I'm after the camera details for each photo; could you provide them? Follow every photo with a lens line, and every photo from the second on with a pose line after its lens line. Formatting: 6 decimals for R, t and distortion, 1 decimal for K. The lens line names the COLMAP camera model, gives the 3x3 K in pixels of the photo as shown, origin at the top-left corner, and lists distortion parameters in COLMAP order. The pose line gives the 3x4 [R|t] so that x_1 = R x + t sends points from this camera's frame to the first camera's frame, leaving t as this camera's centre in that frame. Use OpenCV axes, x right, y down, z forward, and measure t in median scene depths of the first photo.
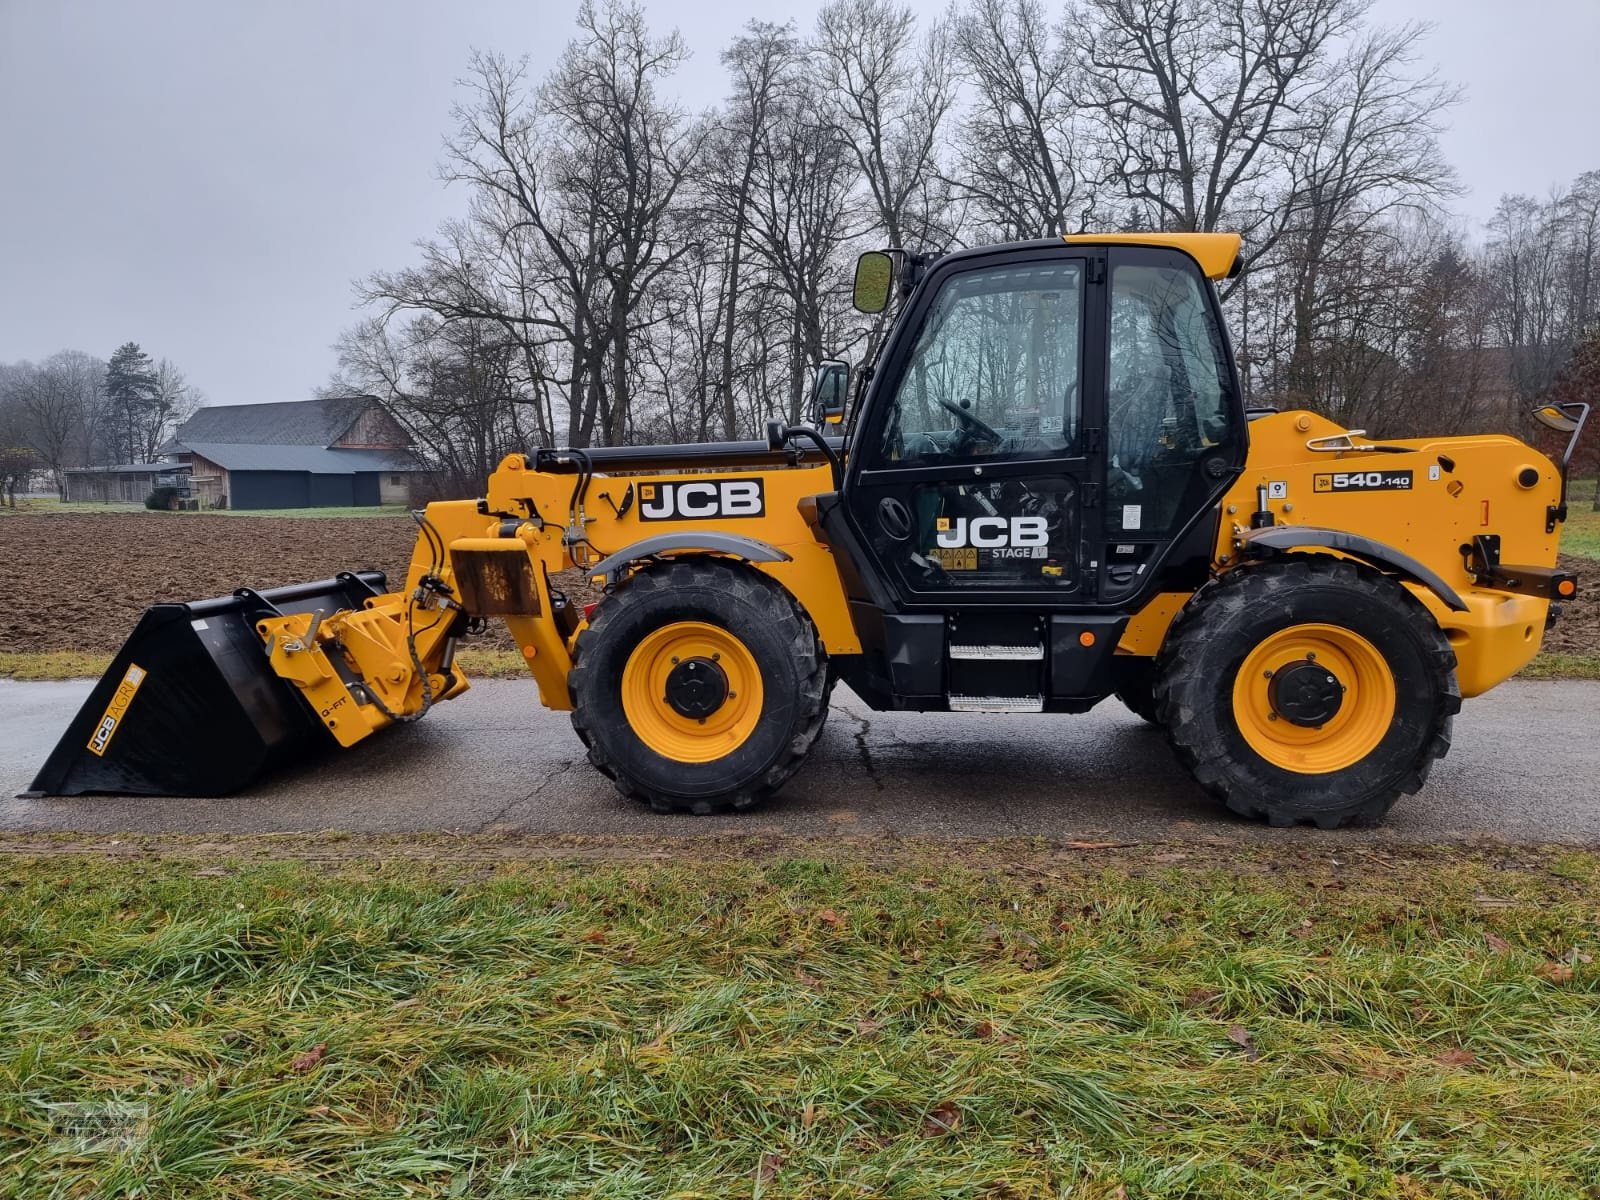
lens RADIAL K [[1097.9, 0, 811.5], [0, 1097.9, 601.0], [0, 0, 1]] dist [0.083647, -0.070926]
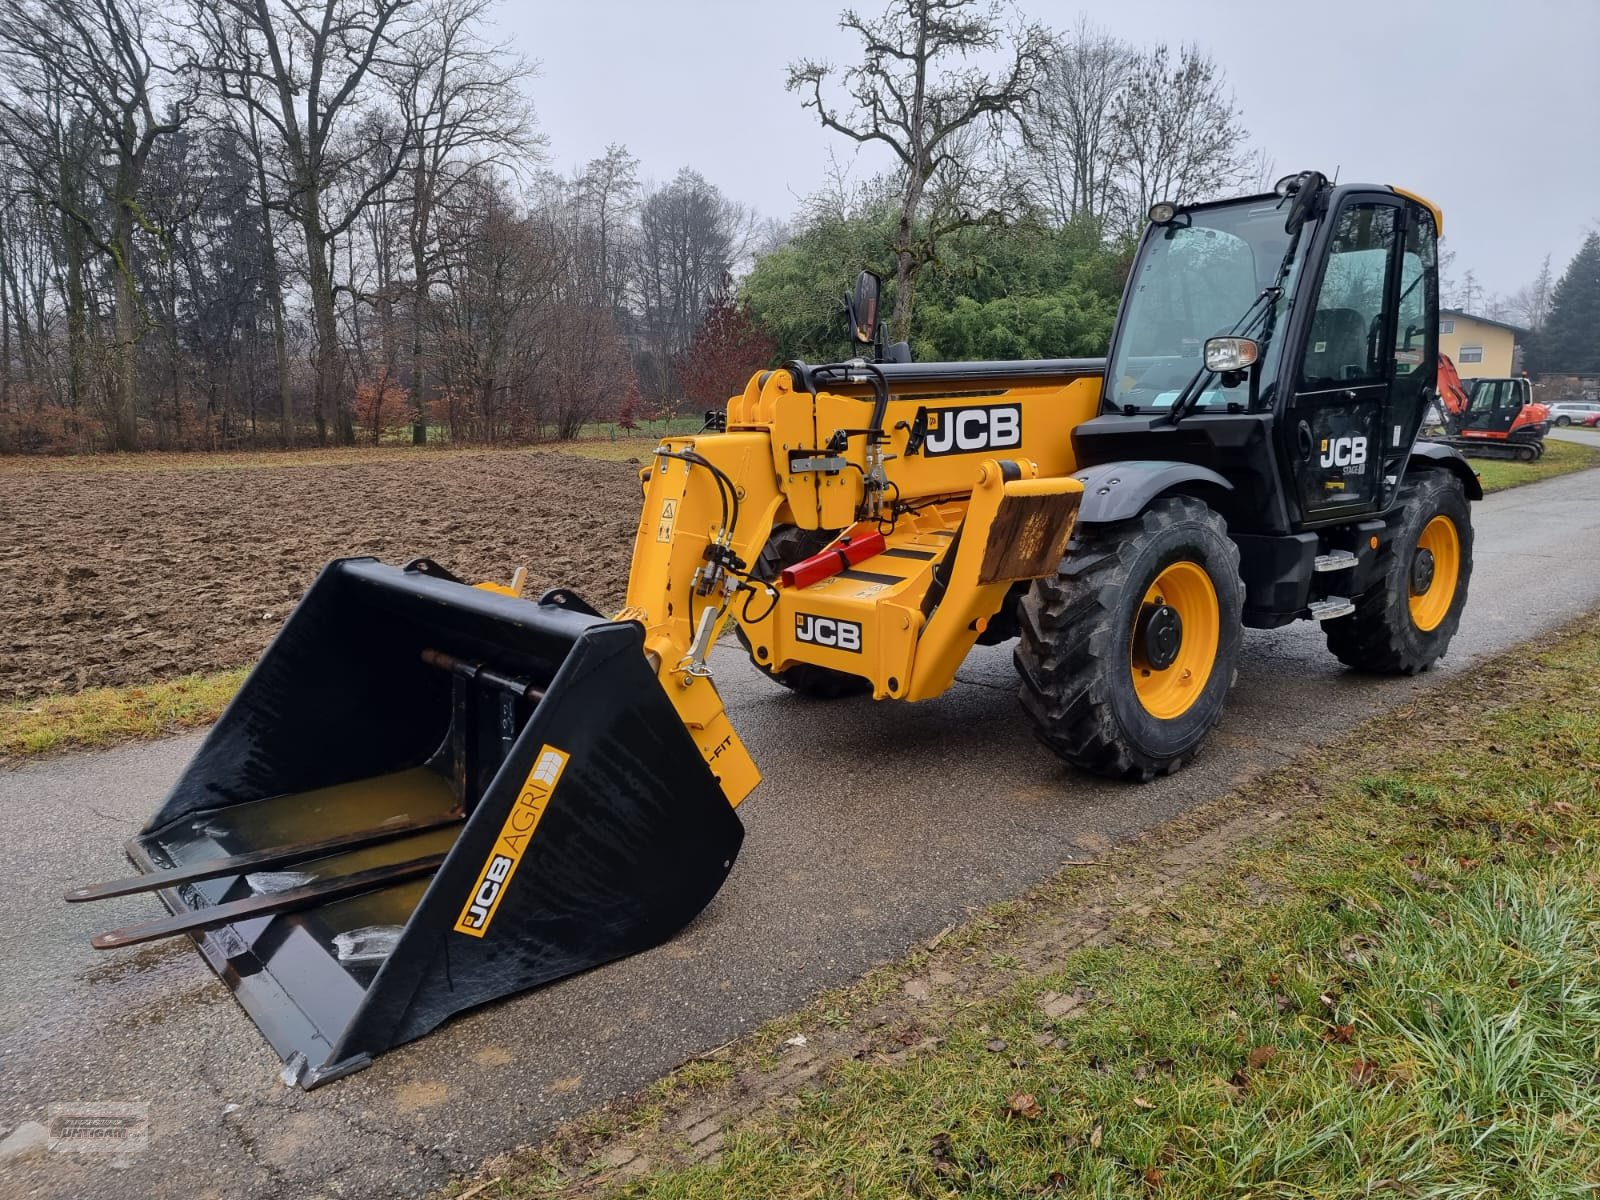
lens RADIAL K [[1097.9, 0, 811.5], [0, 1097.9, 601.0], [0, 0, 1]] dist [0.083647, -0.070926]
pose [[0.686925, -0.118513, 0.716999, -0.881931], [0.081820, 0.992952, 0.085738, -0.046923], [-0.722107, -0.000230, 0.691781, 0.540439]]
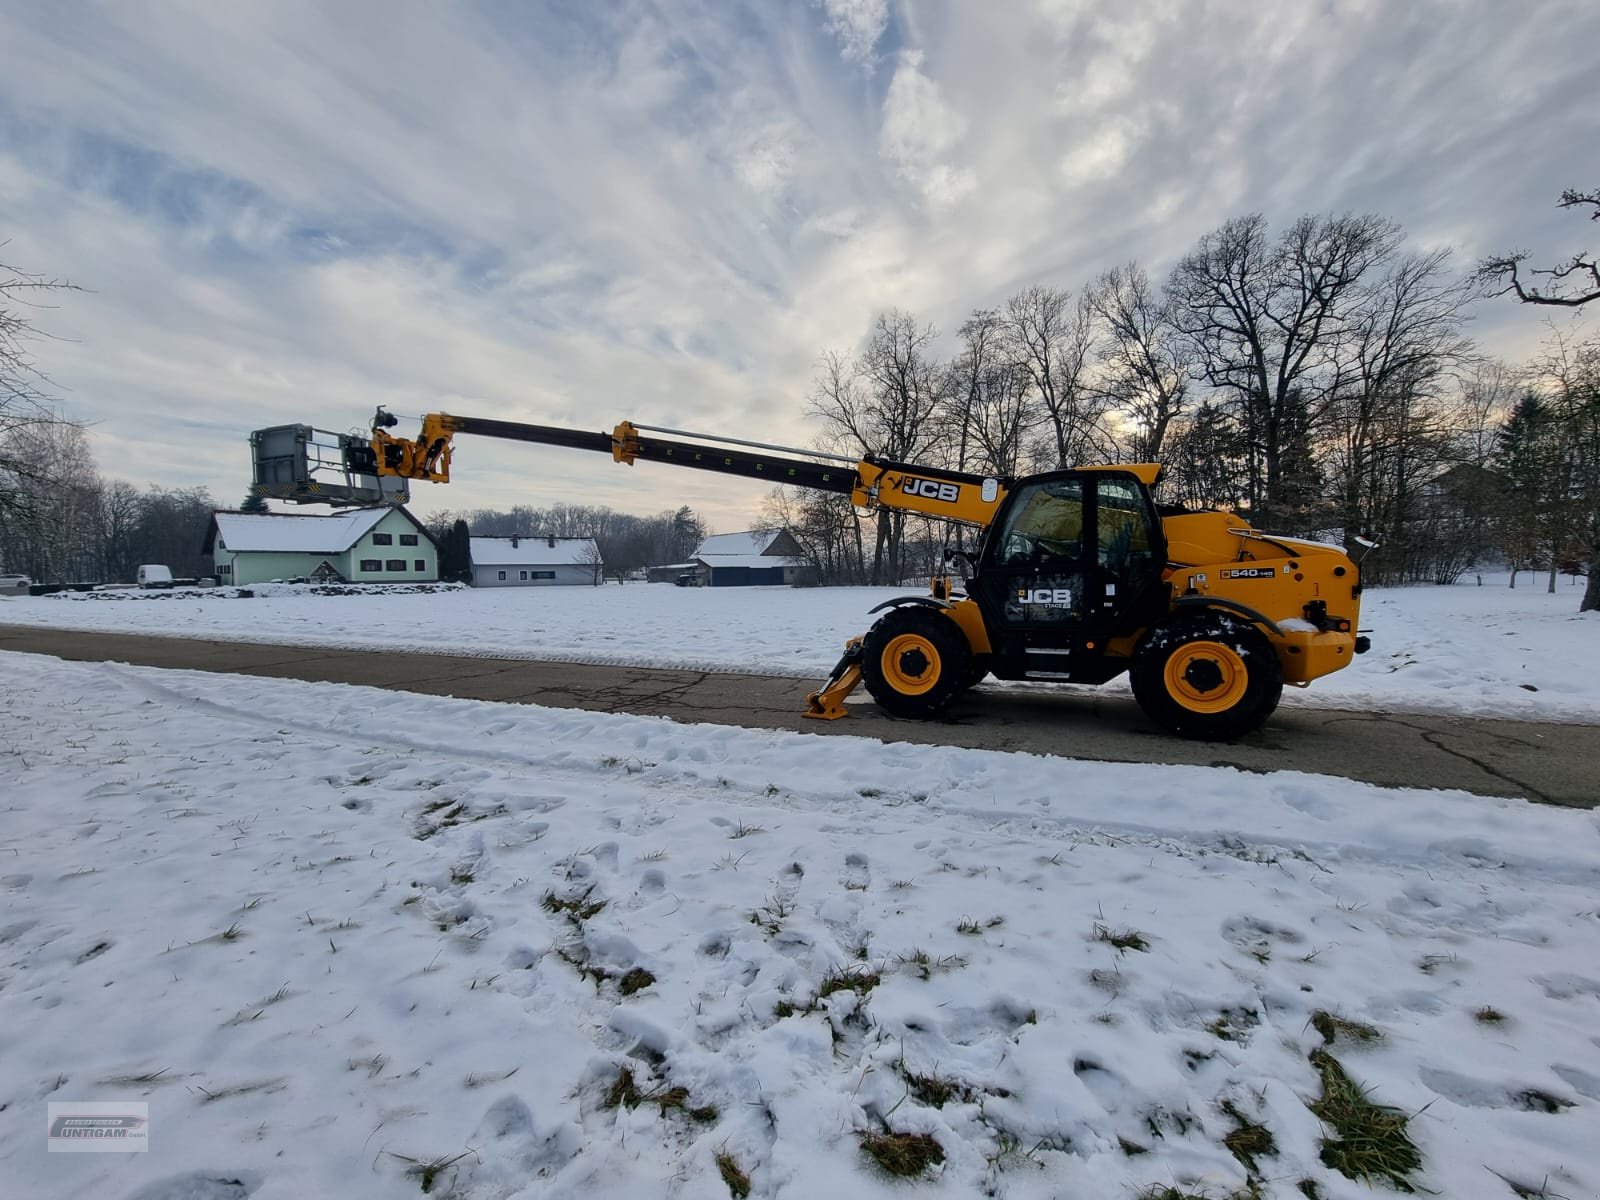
lens RADIAL K [[648.5, 0, 800.0], [0, 648.5, 600.0], [0, 0, 1]] dist [-0.009084, -0.000036]
pose [[0.949928, 0.006939, -0.312391, 0.090684], [-0.025990, 0.998044, -0.056863, 0.027770], [0.311385, 0.062135, 0.948250, -0.354018]]
